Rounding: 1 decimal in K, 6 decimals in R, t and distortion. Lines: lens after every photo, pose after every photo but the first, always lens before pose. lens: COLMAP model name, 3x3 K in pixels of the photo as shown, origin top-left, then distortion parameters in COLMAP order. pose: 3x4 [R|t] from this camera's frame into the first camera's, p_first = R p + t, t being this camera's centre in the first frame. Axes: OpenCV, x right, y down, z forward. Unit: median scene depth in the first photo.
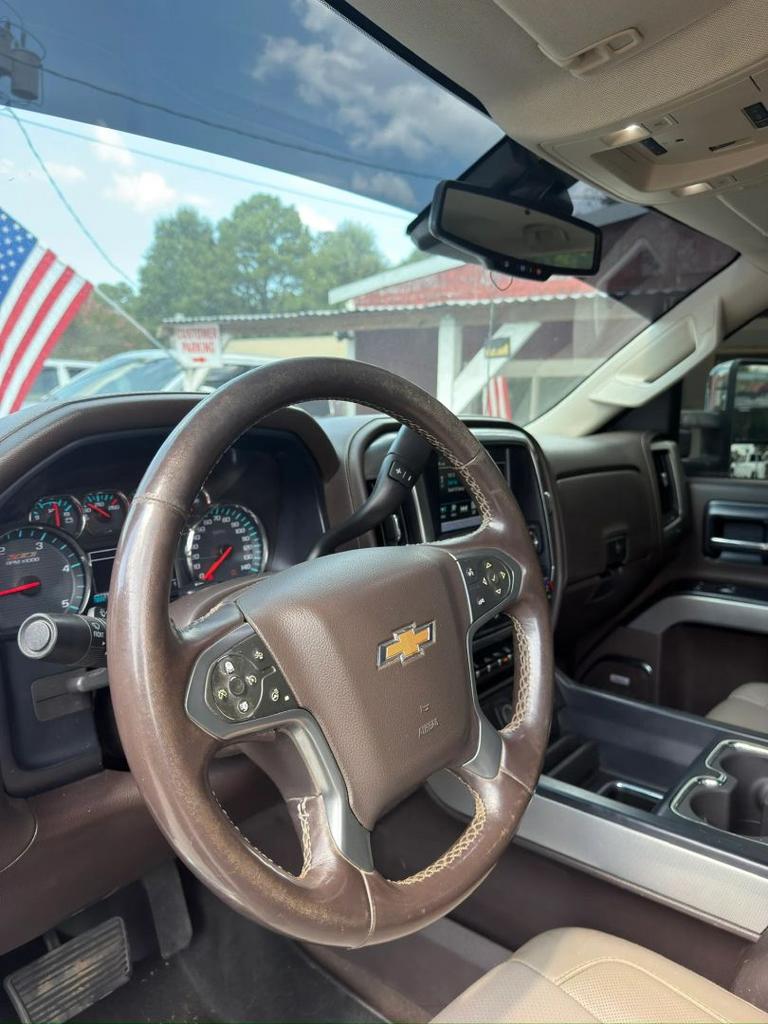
lens RADIAL K [[715.5, 0, 394.5], [0, 715.5, 518.5], [0, 0, 1]] dist [0.040942, -0.058982]
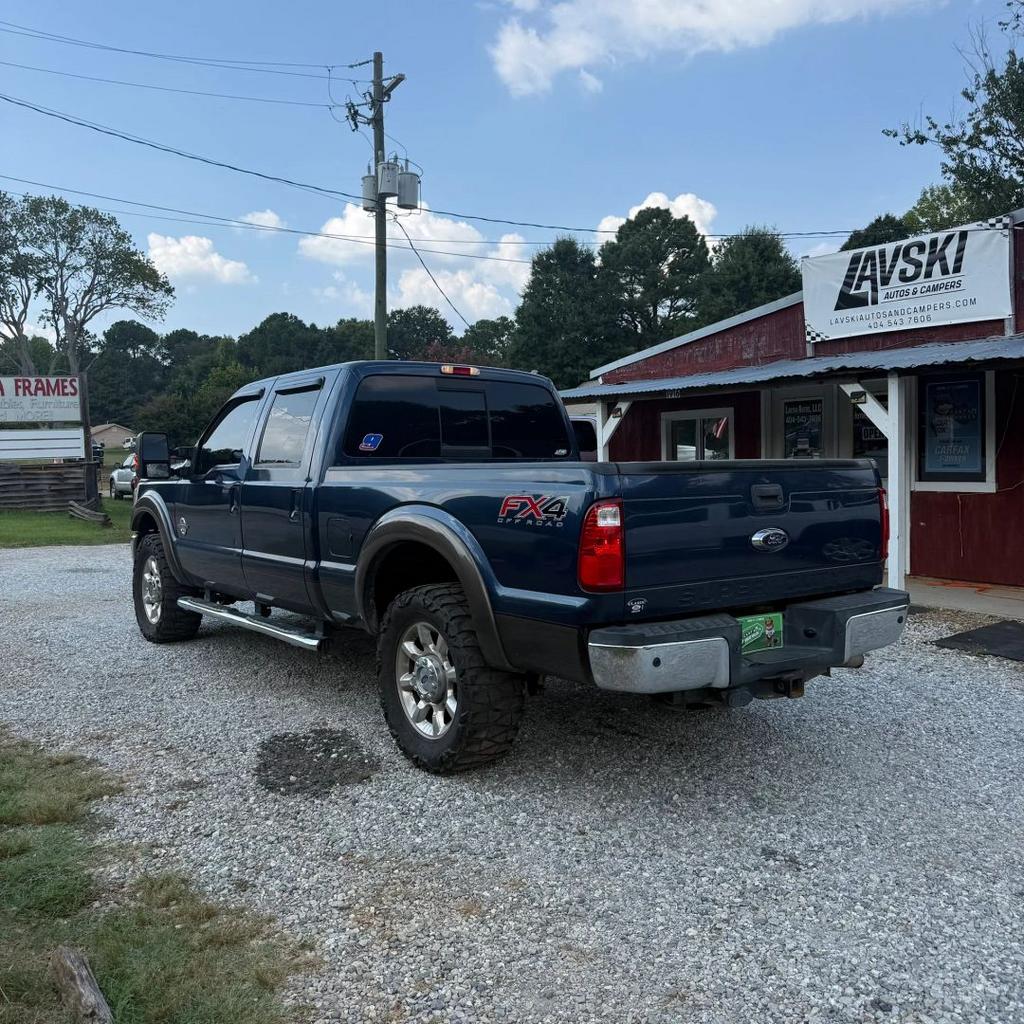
lens RADIAL K [[964.6, 0, 504.6], [0, 964.6, 511.1], [0, 0, 1]] dist [0.003632, 0.000000]
pose [[0.935172, -0.029501, -0.352964, 0.055650], [-0.003842, 0.995622, -0.093394, 0.021306], [0.354174, 0.088695, 0.930964, -0.116742]]
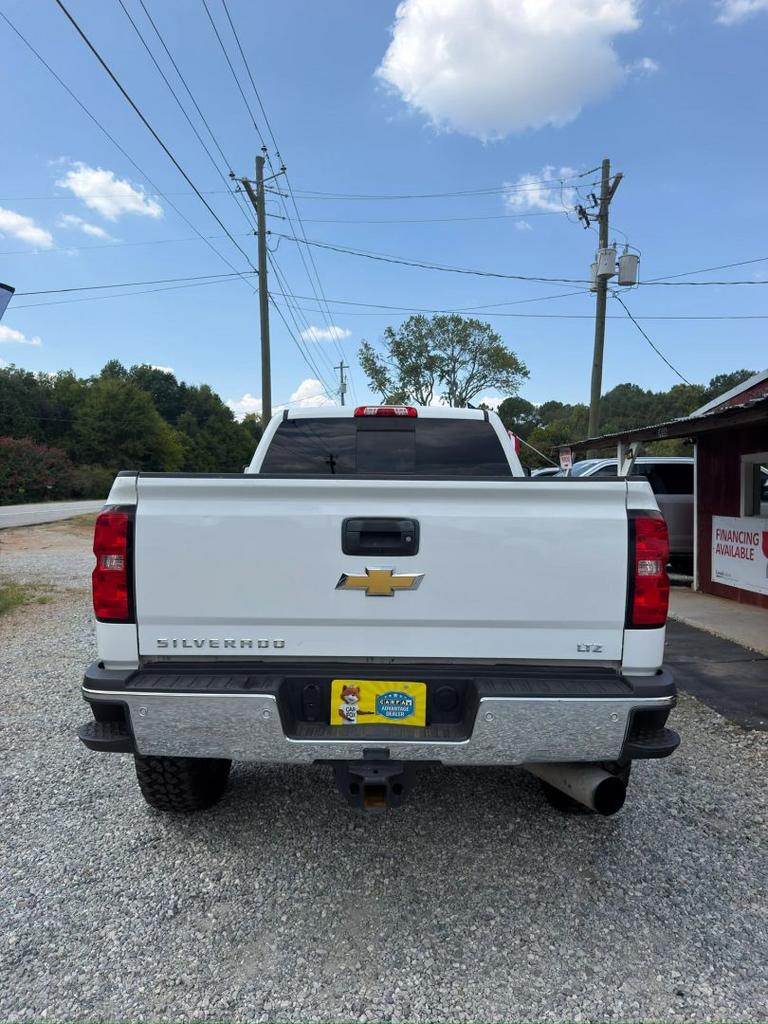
lens RADIAL K [[715.5, 0, 385.4], [0, 715.5, 518.2], [0, 0, 1]] dist [0.040942, -0.058982]
pose [[0.602733, -0.005726, -0.797922, 0.091644], [-0.103509, 0.990964, -0.085300, 0.012895], [0.791200, 0.134006, 0.596694, -0.051807]]
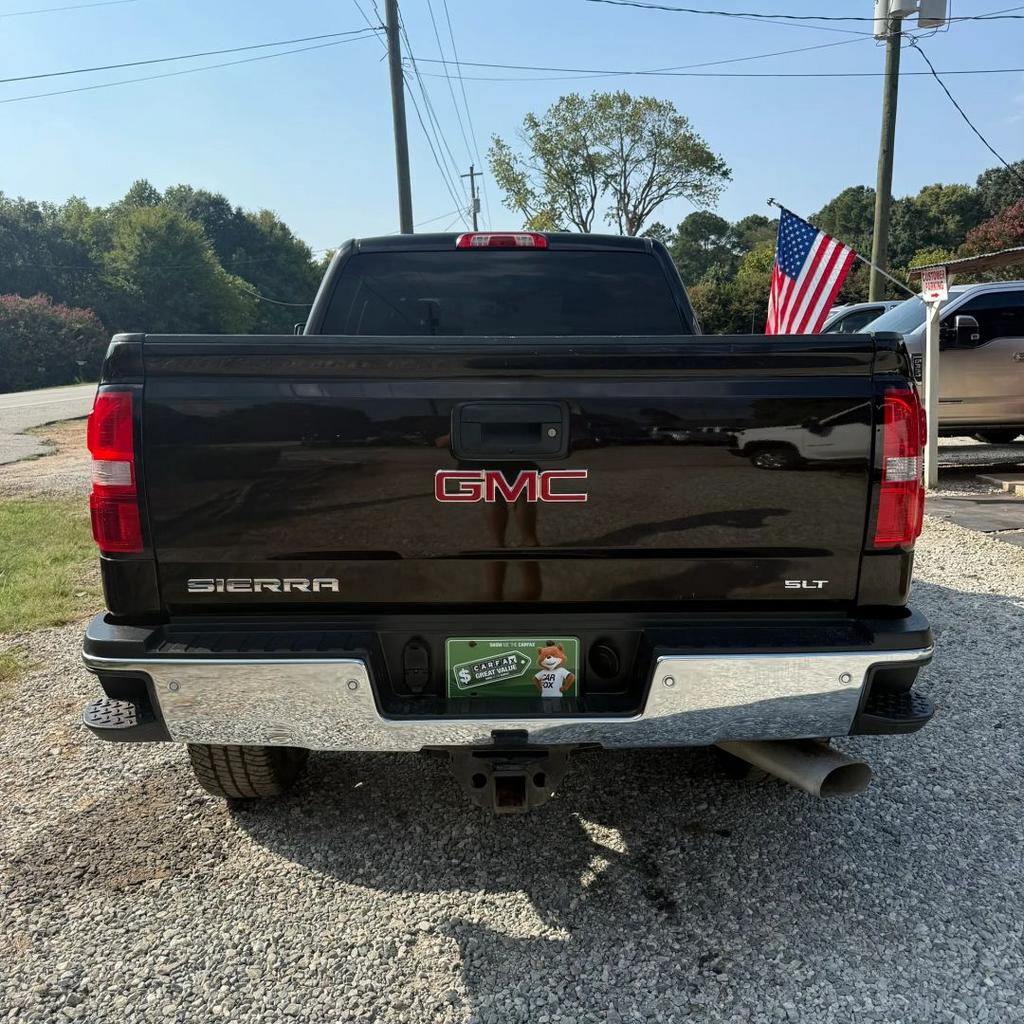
lens RADIAL K [[964.6, 0, 510.9], [0, 964.6, 533.4], [0, 0, 1]] dist [0.003632, 0.000000]
pose [[0.596215, 0.089634, -0.797805, 0.065022], [-0.067400, 0.995828, 0.061513, 0.014025], [0.799990, 0.017097, 0.599769, -0.061198]]
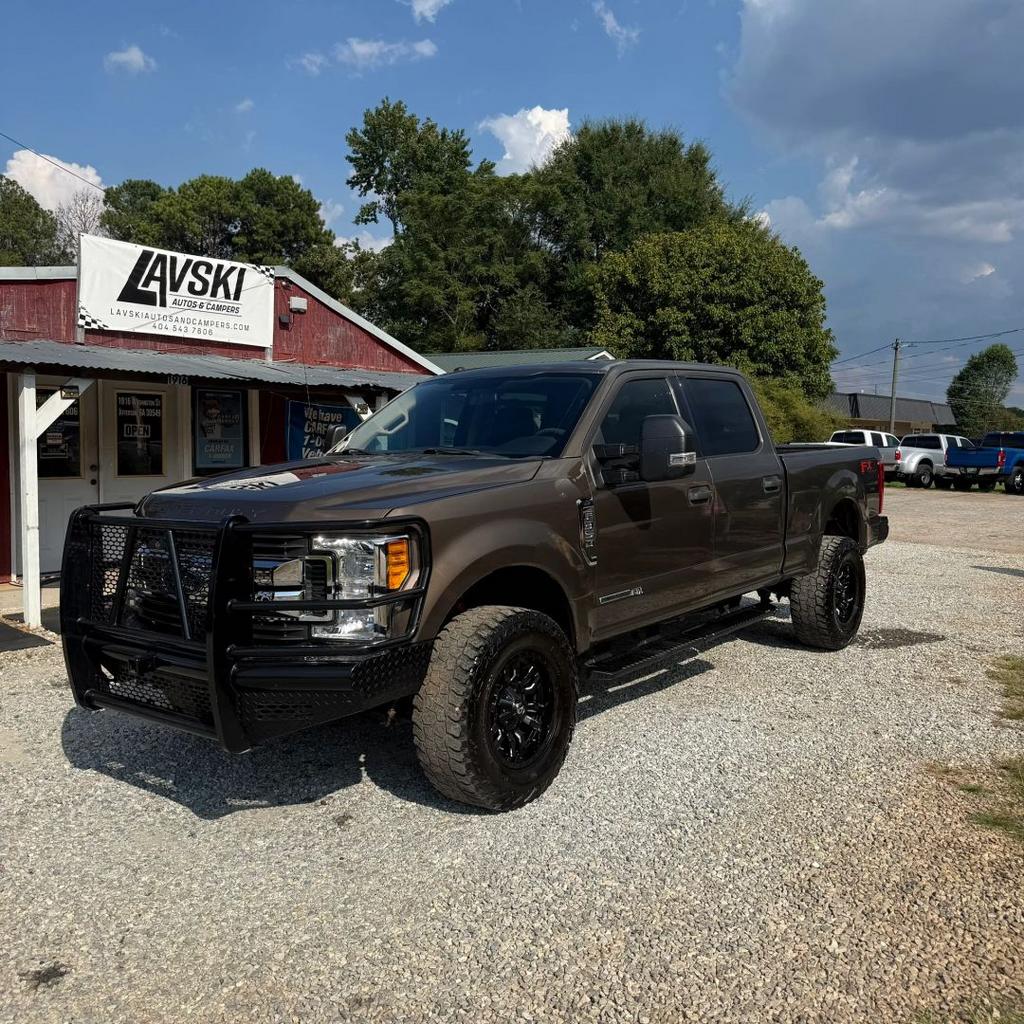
lens RADIAL K [[964.6, 0, 512.7], [0, 964.6, 518.3], [0, 0, 1]] dist [0.003632, 0.000000]
pose [[0.057594, -0.112374, 0.991996, -0.125587], [0.136888, 0.985149, 0.103650, -0.003961], [-0.988911, 0.129823, 0.072121, -0.003264]]
